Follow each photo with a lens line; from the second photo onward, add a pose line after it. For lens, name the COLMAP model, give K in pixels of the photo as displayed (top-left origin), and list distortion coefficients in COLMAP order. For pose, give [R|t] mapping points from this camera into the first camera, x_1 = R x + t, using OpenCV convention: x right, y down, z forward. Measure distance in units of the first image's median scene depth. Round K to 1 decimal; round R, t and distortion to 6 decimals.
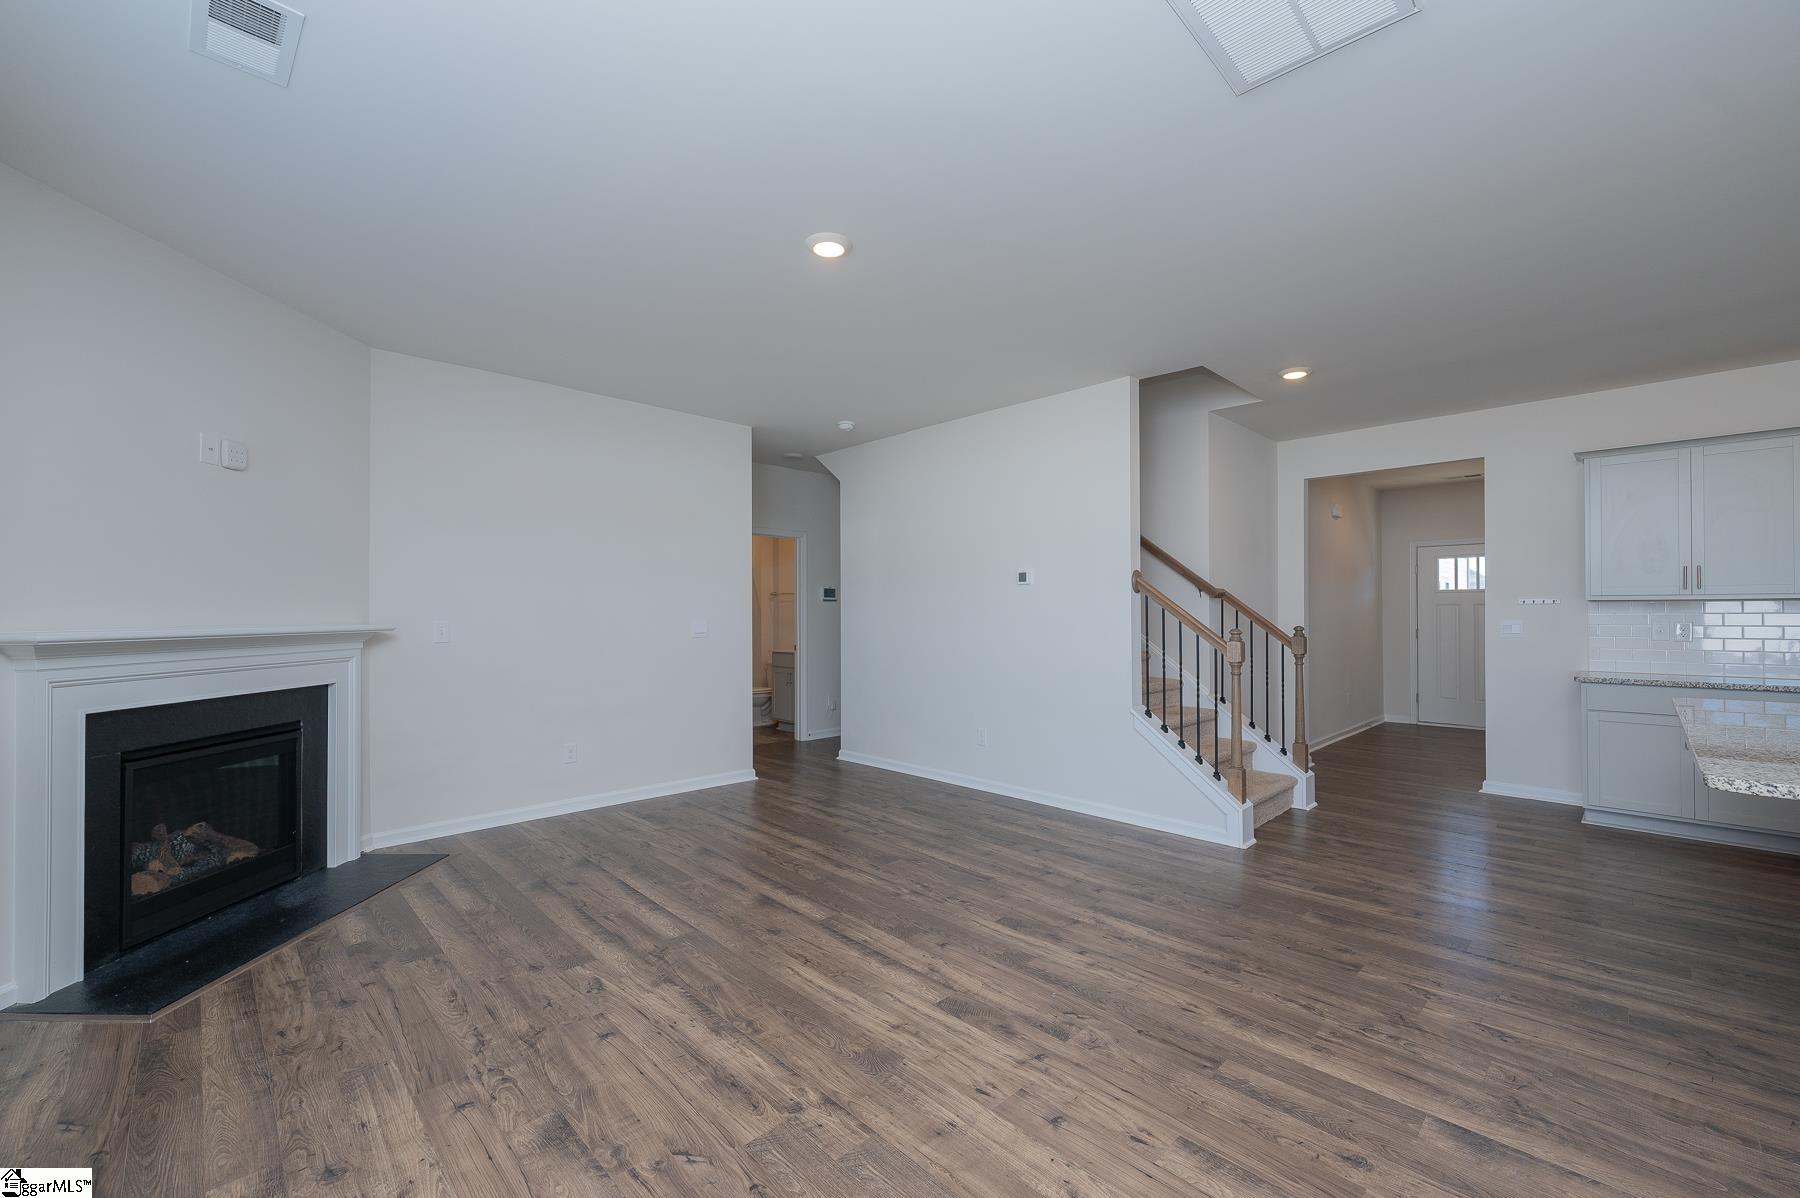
lens RADIAL K [[730.9, 0, 899.2], [0, 730.9, 608.3], [0, 0, 1]] dist [-0.001683, -0.000343]
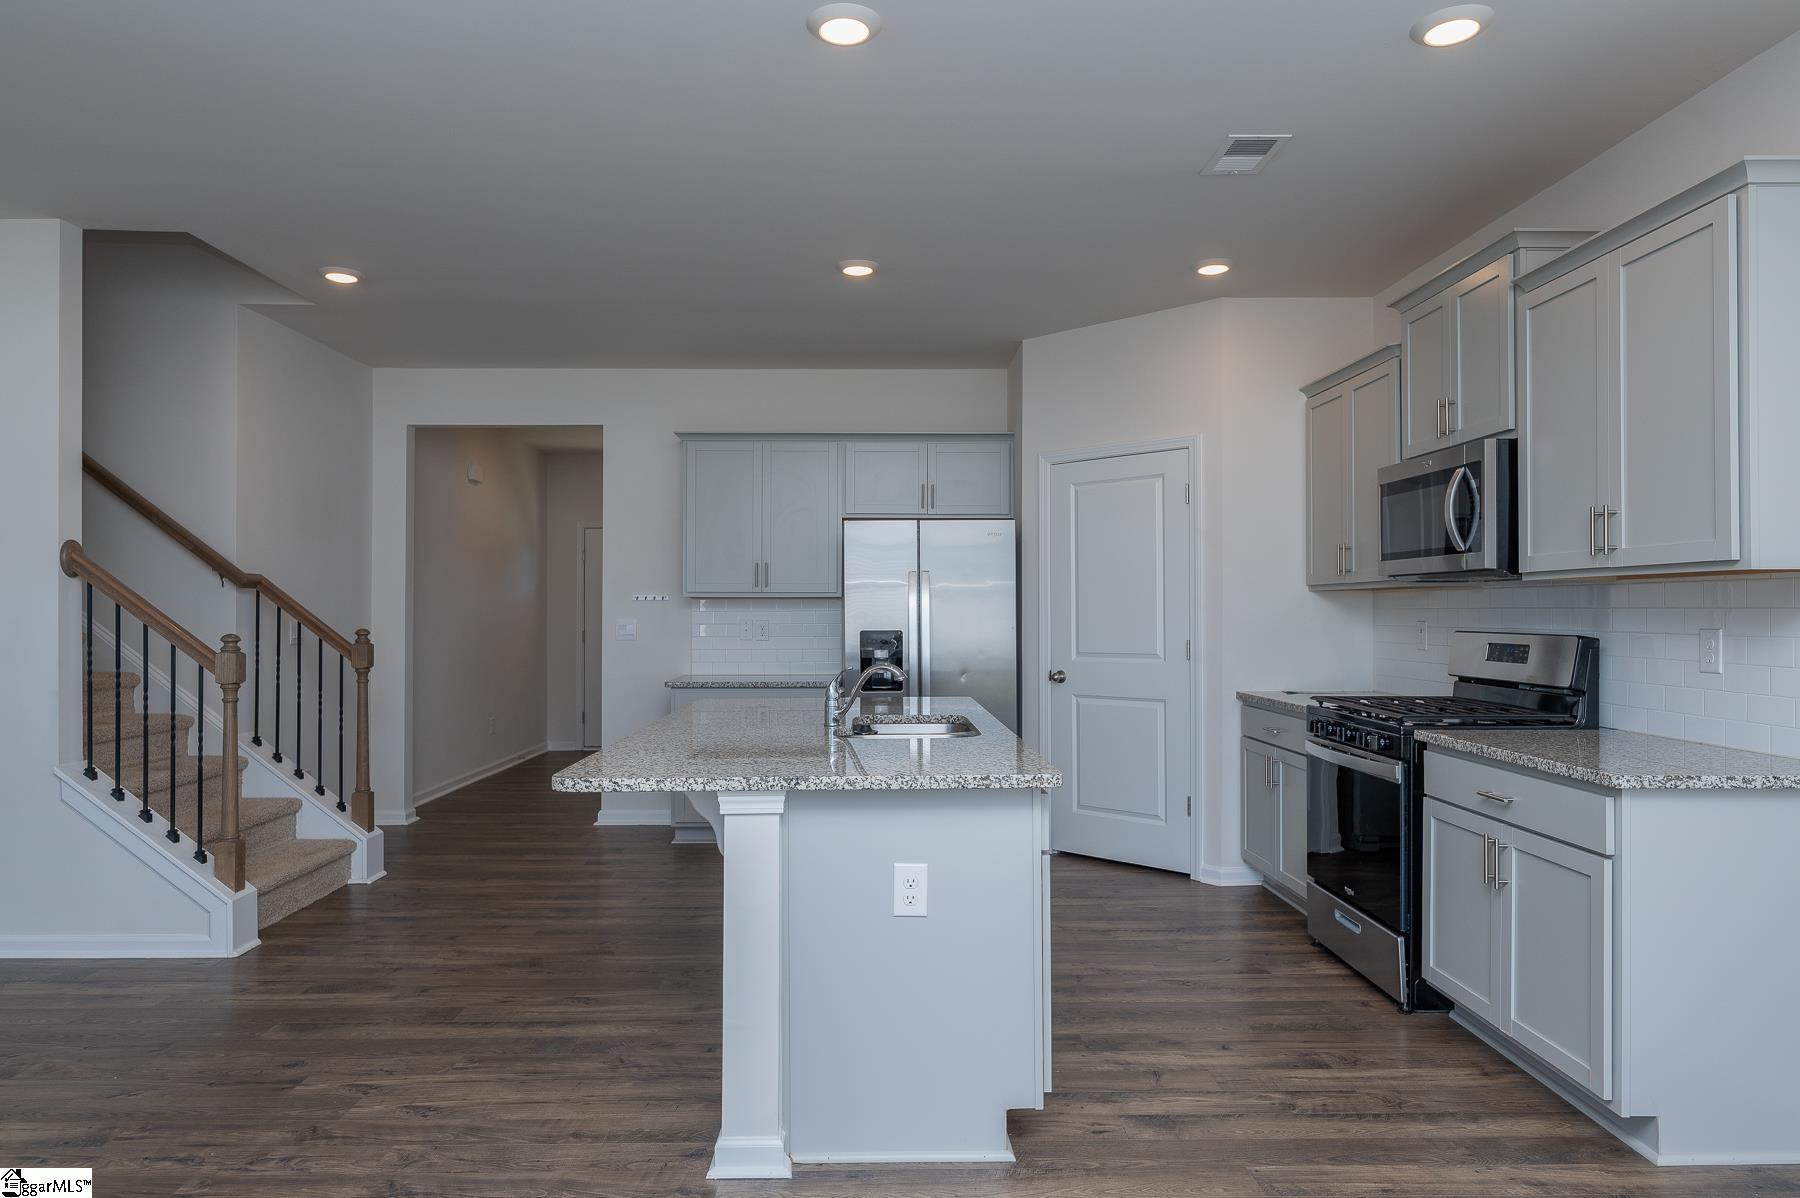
lens RADIAL K [[1097.3, 0, 897.1], [0, 1097.3, 602.6], [0, 0, 1]] dist [-0.000155, -0.000807]
pose [[0.687905, 0.006167, 0.725774, 0.170932], [-0.006041, 0.999978, -0.002771, -0.002443], [-0.725775, -0.002478, 0.687927, -0.168469]]
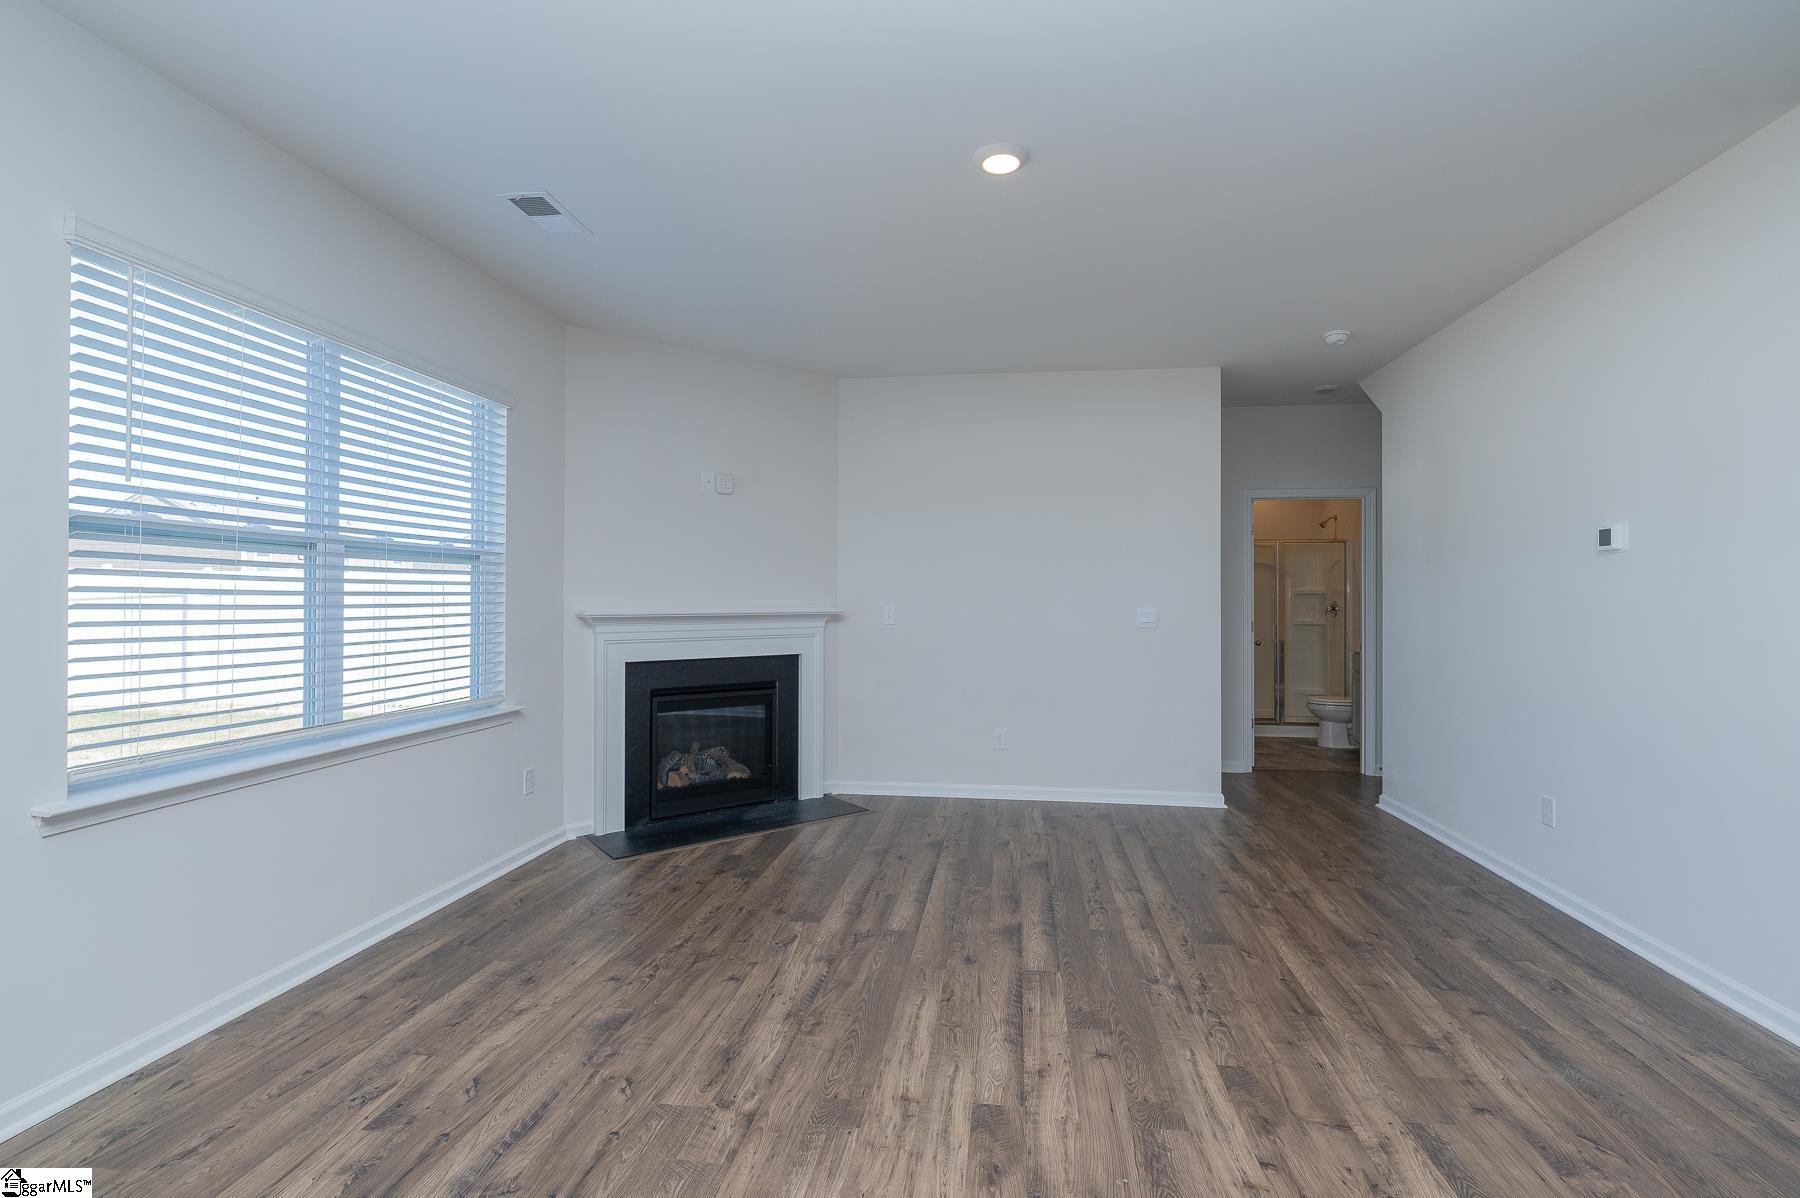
lens RADIAL K [[822.3, 0, 900.6], [0, 822.3, 594.5], [0, 0, 1]] dist [-0.000874, -0.001050]
pose [[0.618368, -0.000611, -0.785888, 0.467042], [0.002100, 0.999997, 0.000875, -0.000722], [0.785886, -0.002192, 0.618368, 0.269126]]
